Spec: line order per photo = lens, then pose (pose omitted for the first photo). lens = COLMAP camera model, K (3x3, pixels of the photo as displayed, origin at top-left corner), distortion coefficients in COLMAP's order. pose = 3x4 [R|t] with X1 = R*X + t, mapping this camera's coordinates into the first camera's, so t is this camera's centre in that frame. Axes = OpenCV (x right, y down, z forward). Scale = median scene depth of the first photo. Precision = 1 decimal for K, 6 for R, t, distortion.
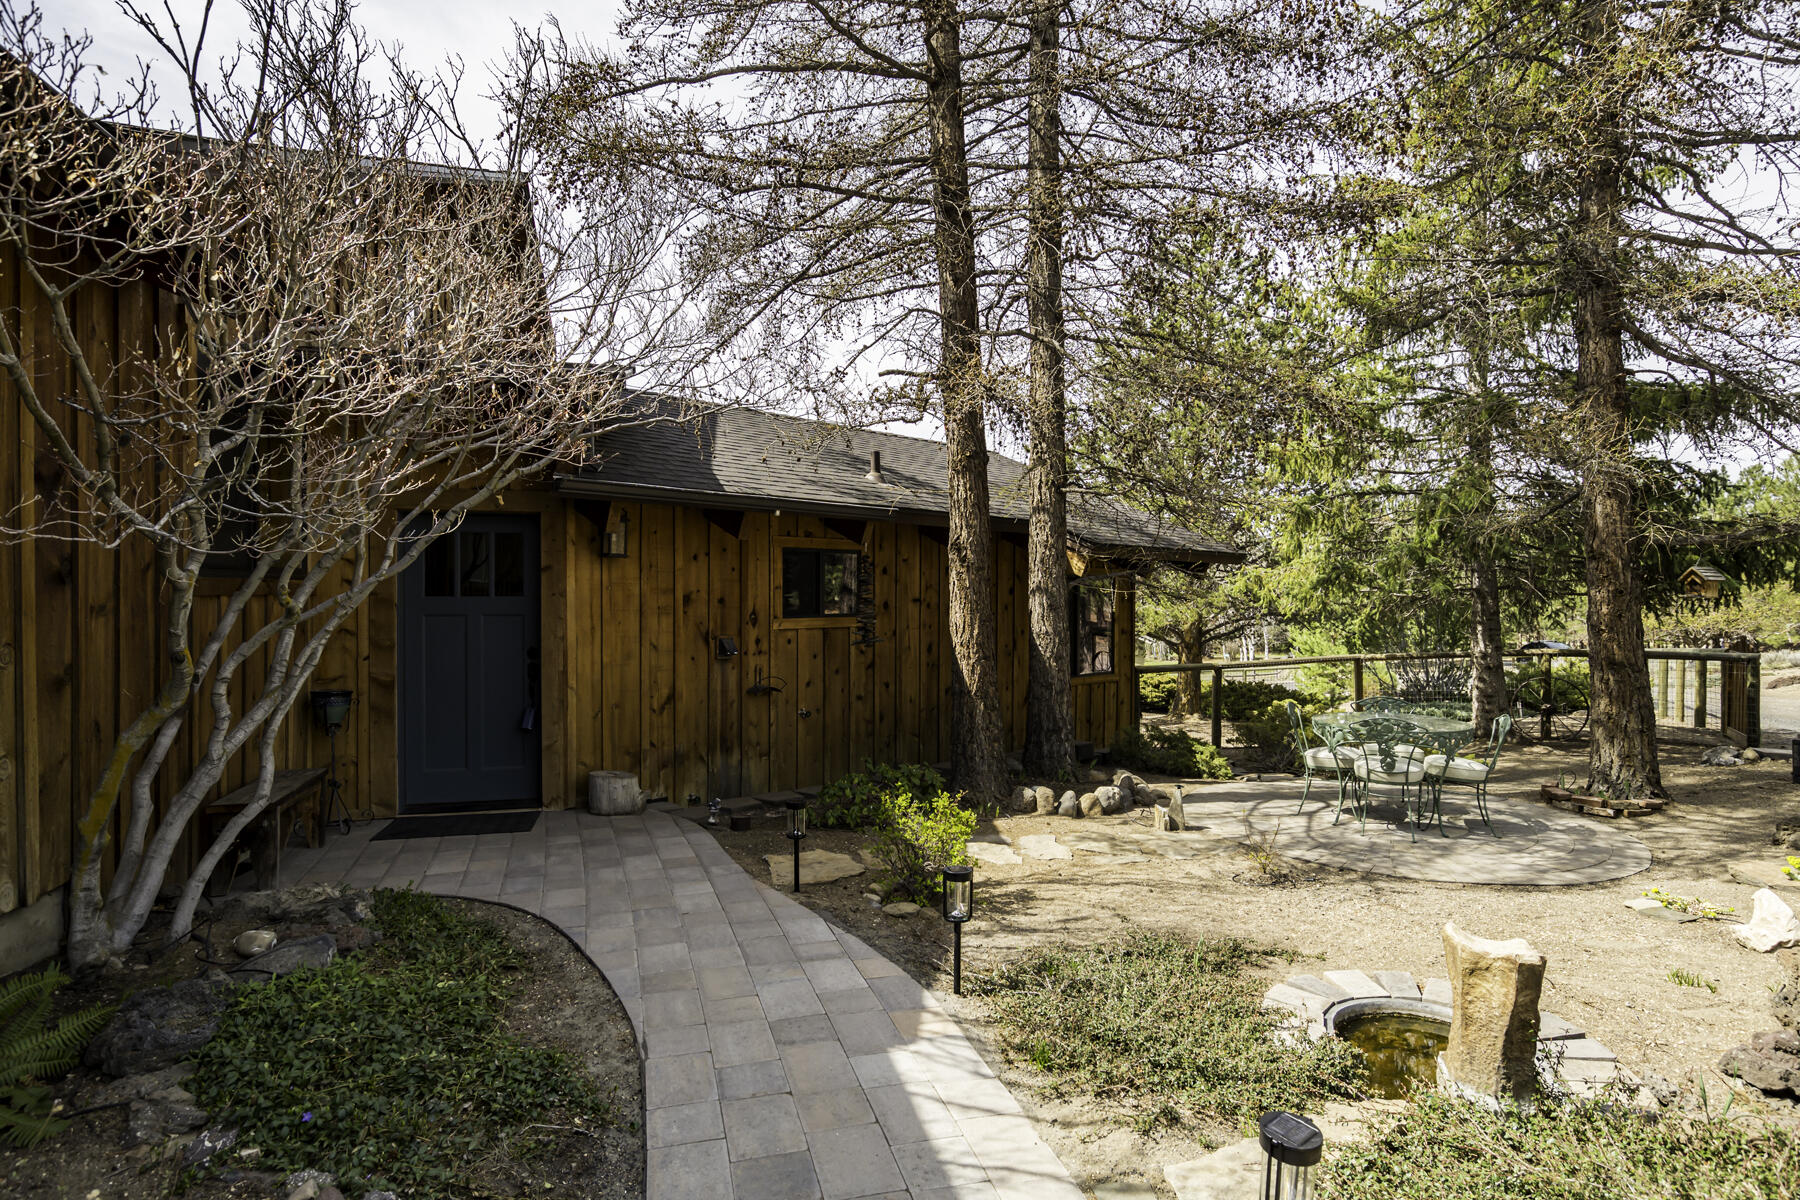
lens RADIAL K [[921.1, 0, 903.1], [0, 921.1, 597.5], [0, 0, 1]] dist [-0.006710, -0.000021]
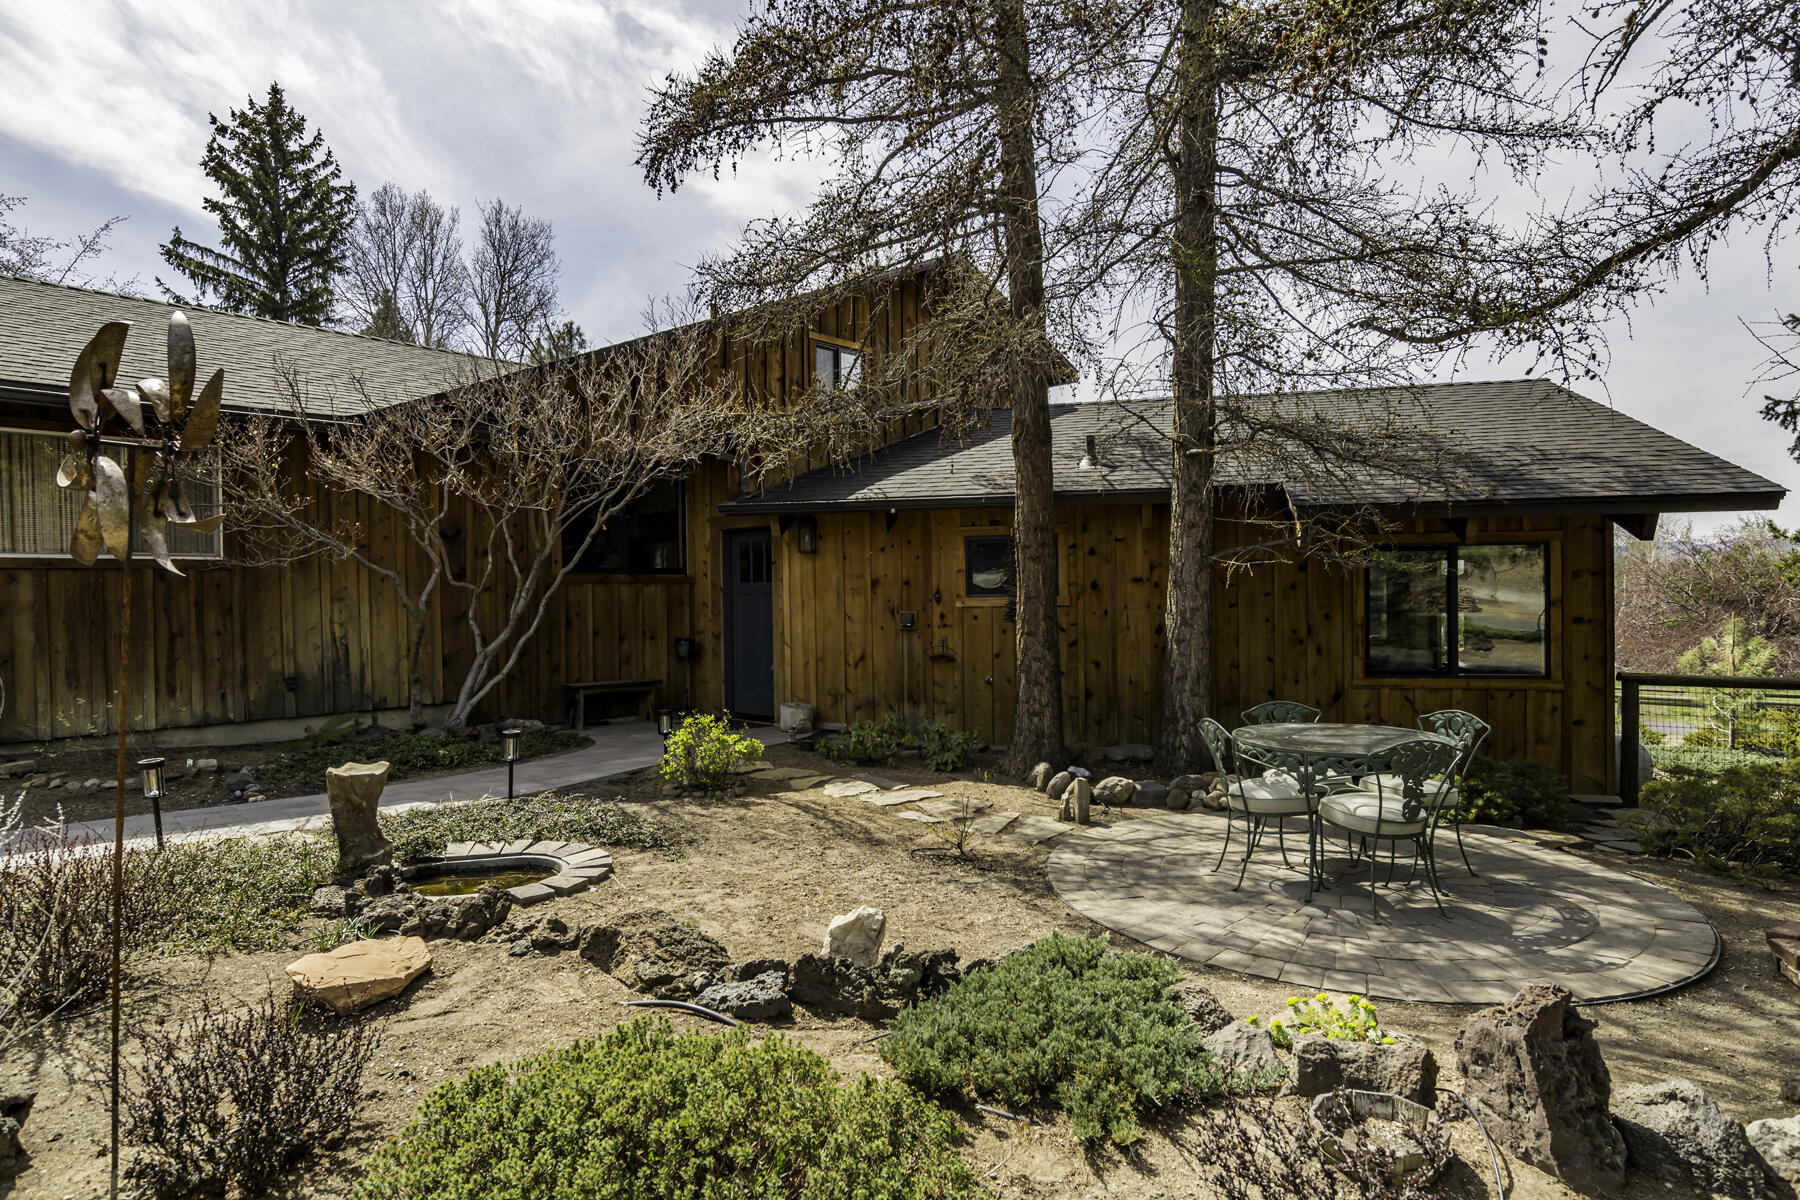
lens RADIAL K [[921.1, 0, 903.5], [0, 921.1, 592.6], [0, 0, 1]] dist [-0.006710, -0.000021]
pose [[0.564485, -0.004755, -0.825430, 0.814611], [0.007506, 0.999972, -0.000627, 0.016623], [0.825409, -0.005842, 0.564505, 0.278310]]
